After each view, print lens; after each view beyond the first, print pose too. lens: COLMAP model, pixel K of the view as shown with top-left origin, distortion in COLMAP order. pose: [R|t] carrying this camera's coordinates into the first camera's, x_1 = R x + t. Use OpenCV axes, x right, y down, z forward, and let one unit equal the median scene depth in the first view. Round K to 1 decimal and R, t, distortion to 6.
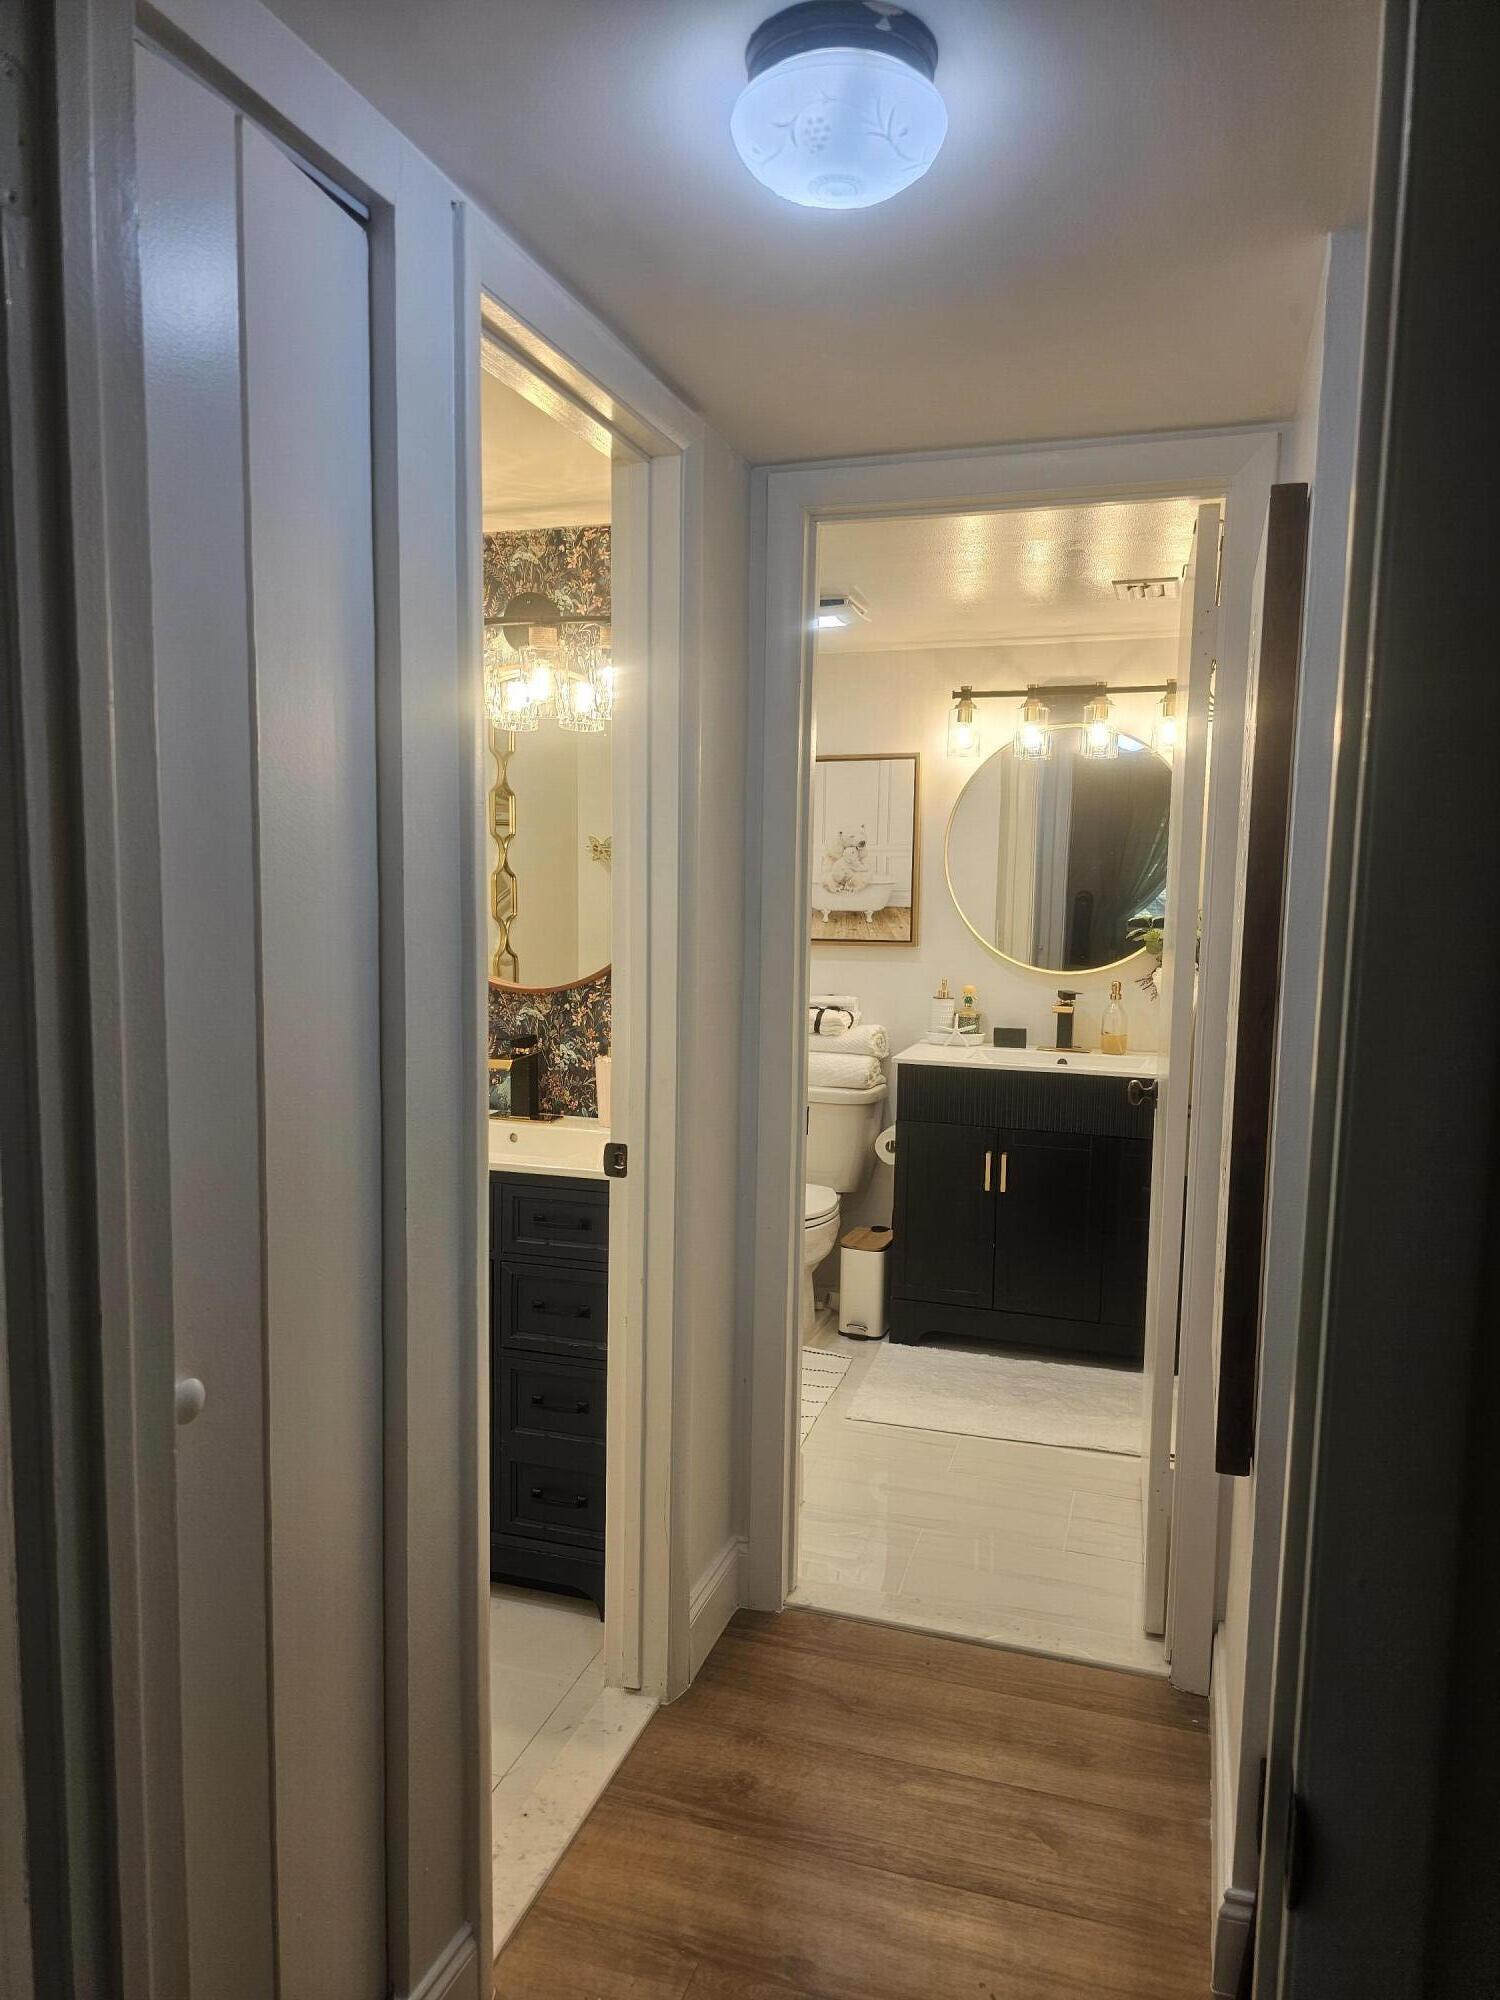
lens RADIAL K [[1324.5, 0, 751.6], [0, 1324.5, 1007.2], [0, 0, 1]] dist [0.076505, -0.077735]
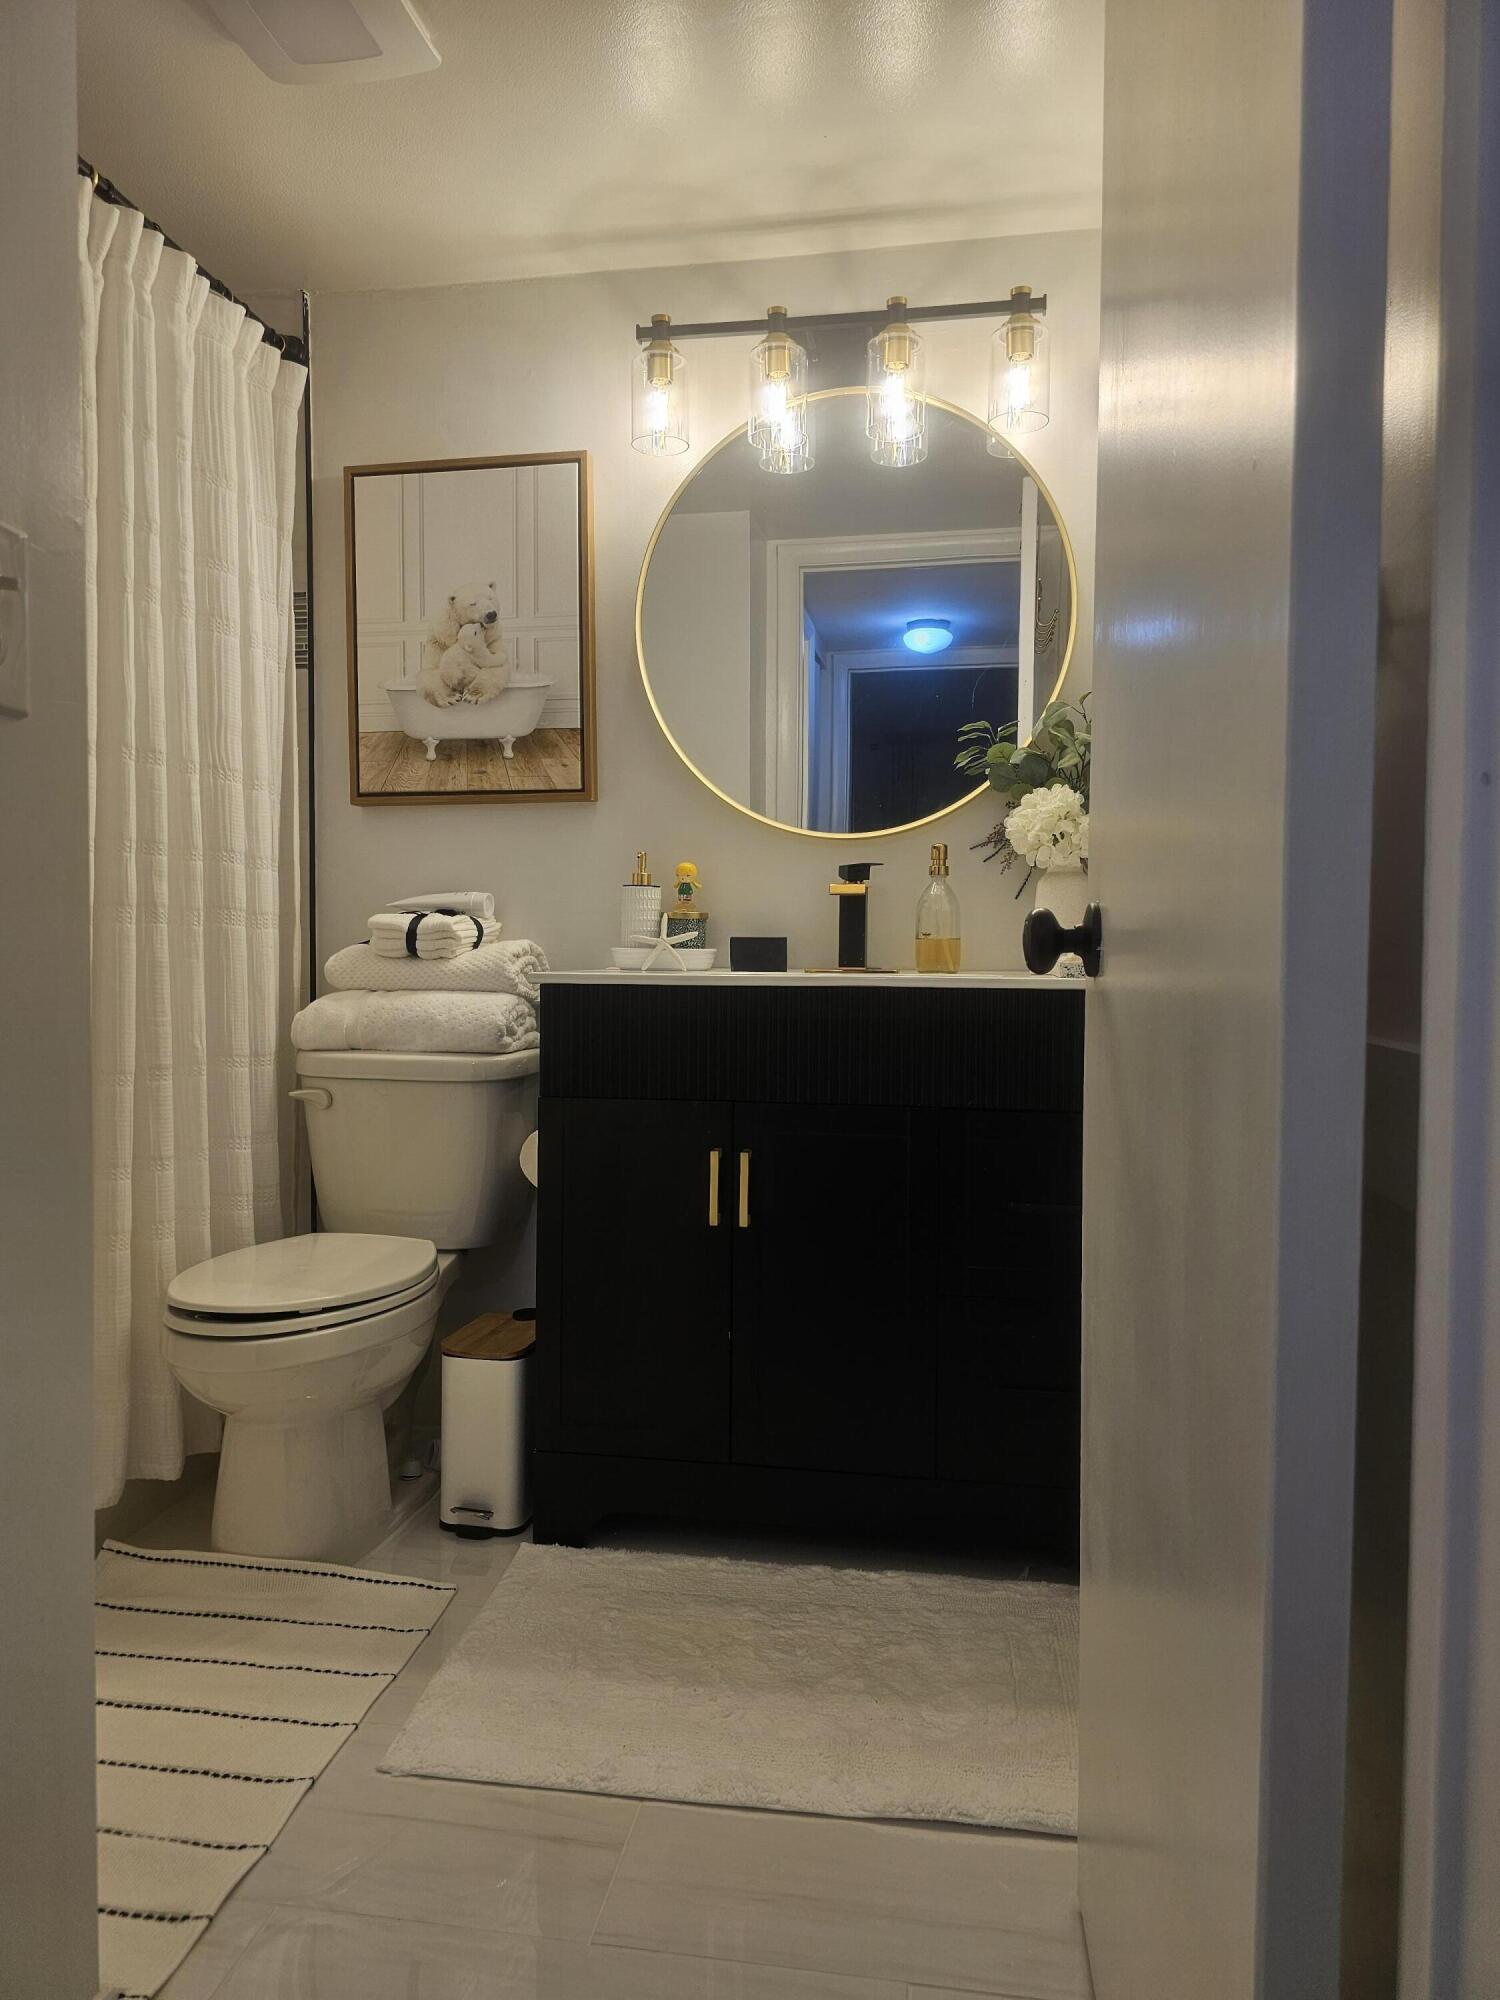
lens RADIAL K [[1324.5, 0, 751.6], [0, 1324.5, 1007.2], [0, 0, 1]] dist [0.076505, -0.077735]
pose [[0.988054, -0.019955, 0.152813, 0.105068], [0.027557, 0.998477, -0.047791, 0.071989], [-0.151627, 0.051432, 0.987099, 0.449507]]
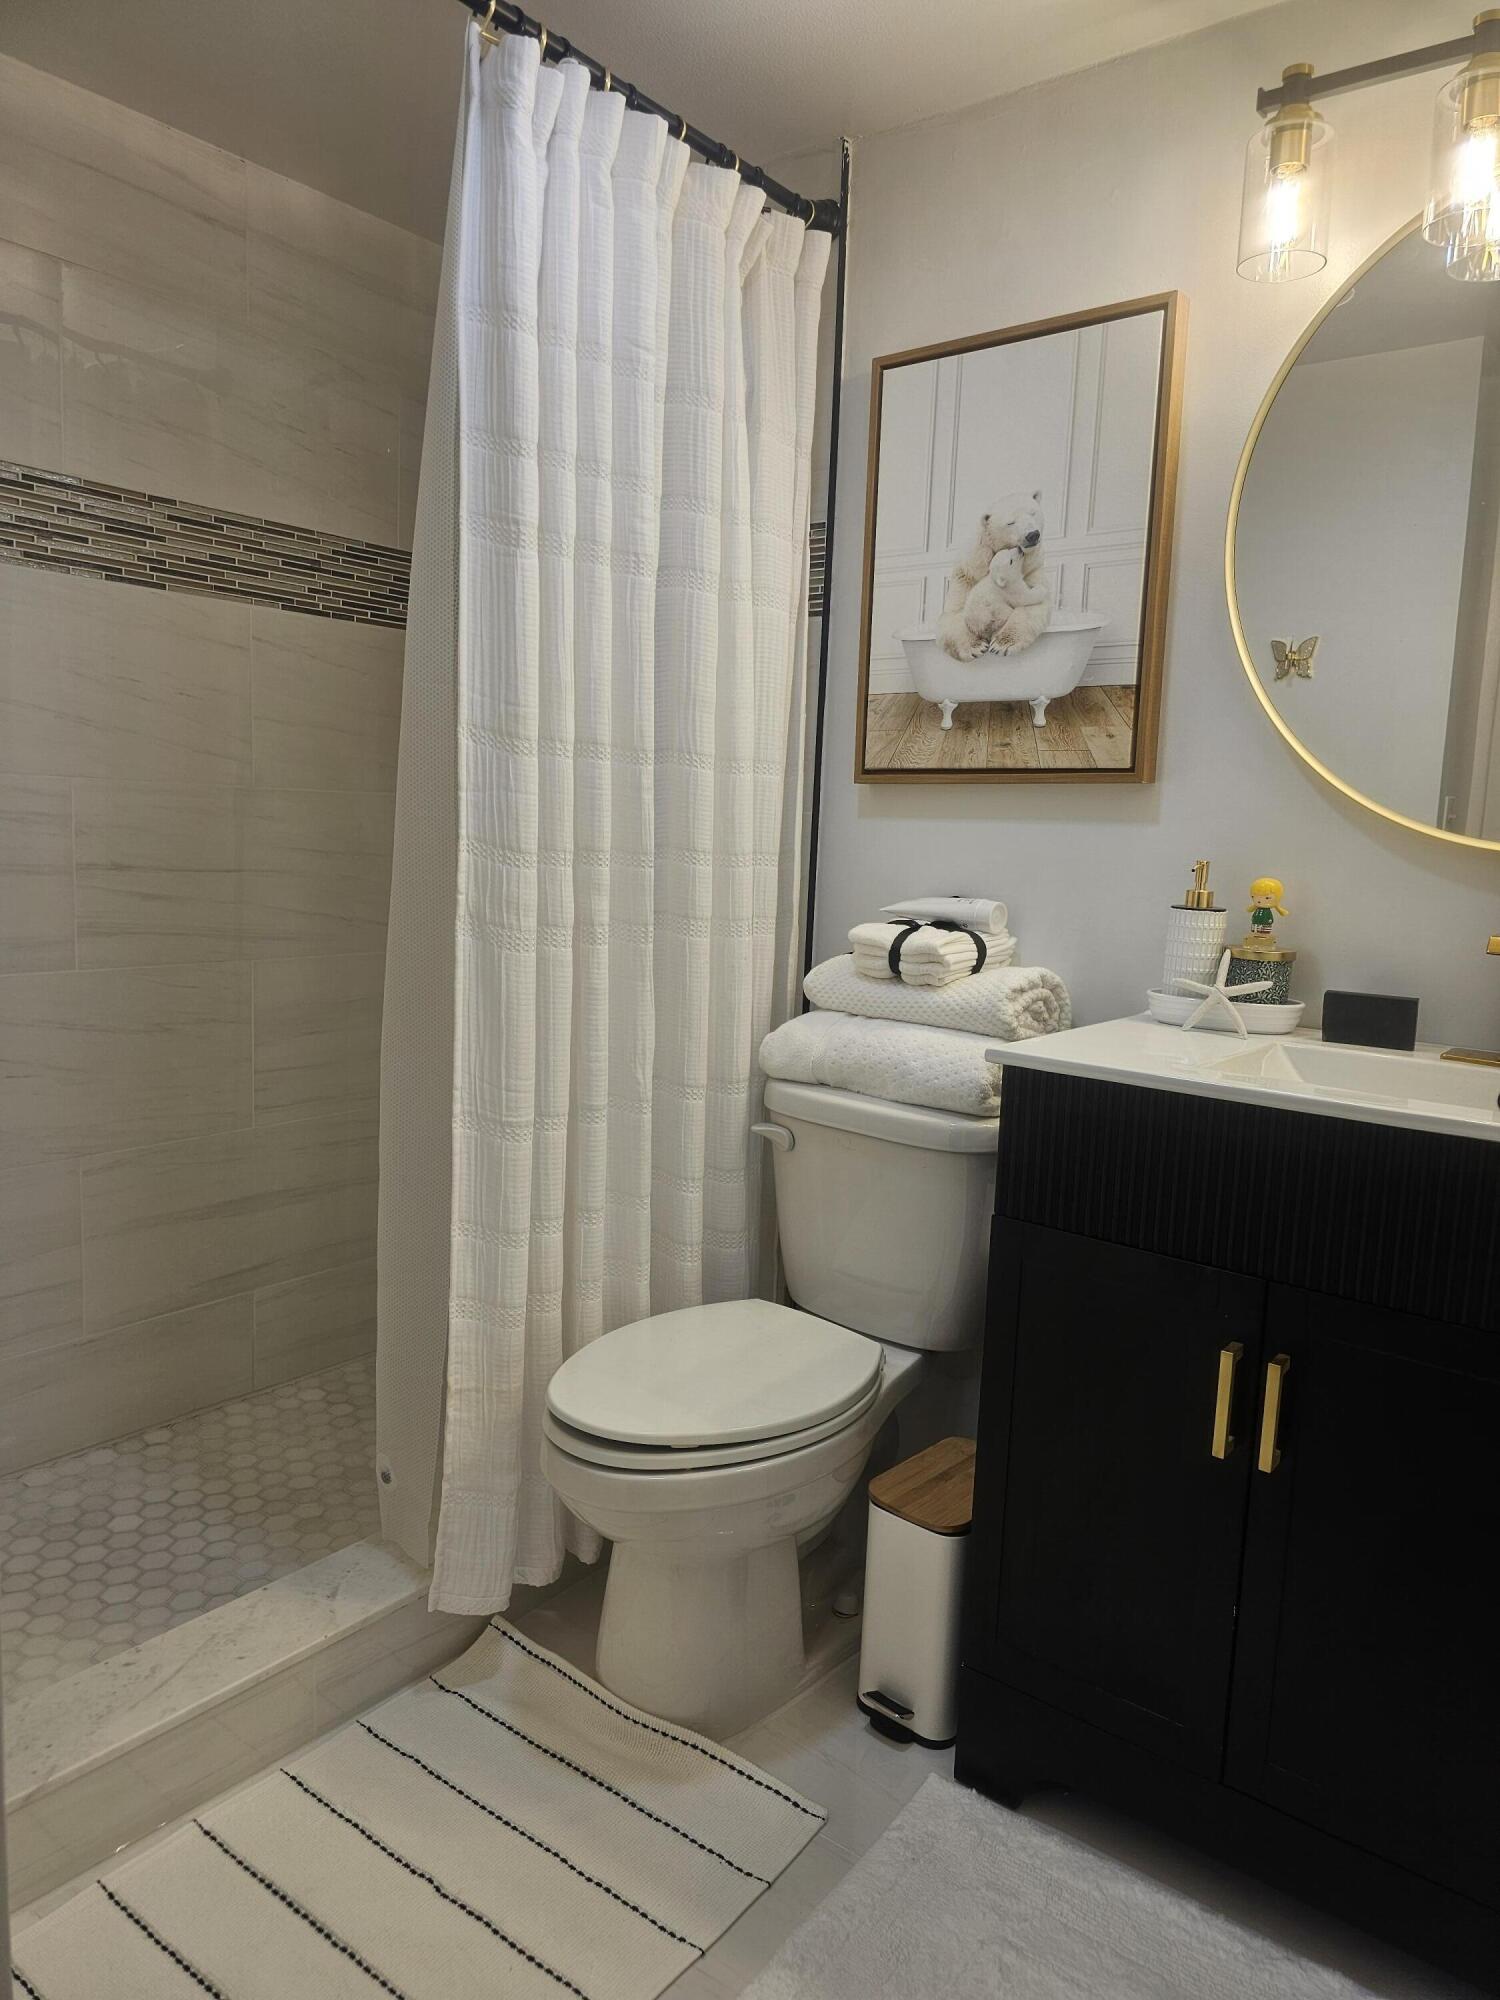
lens RADIAL K [[1340.9, 0, 776.8], [0, 1340.9, 1006.7], [0, 0, 1]] dist [0.050448, -0.051272]
pose [[0.945418, 0.064316, -0.319449, 0.157267], [-0.053071, 0.997630, 0.043793, 0.011520], [0.321509, -0.024449, 0.946591, 0.577094]]
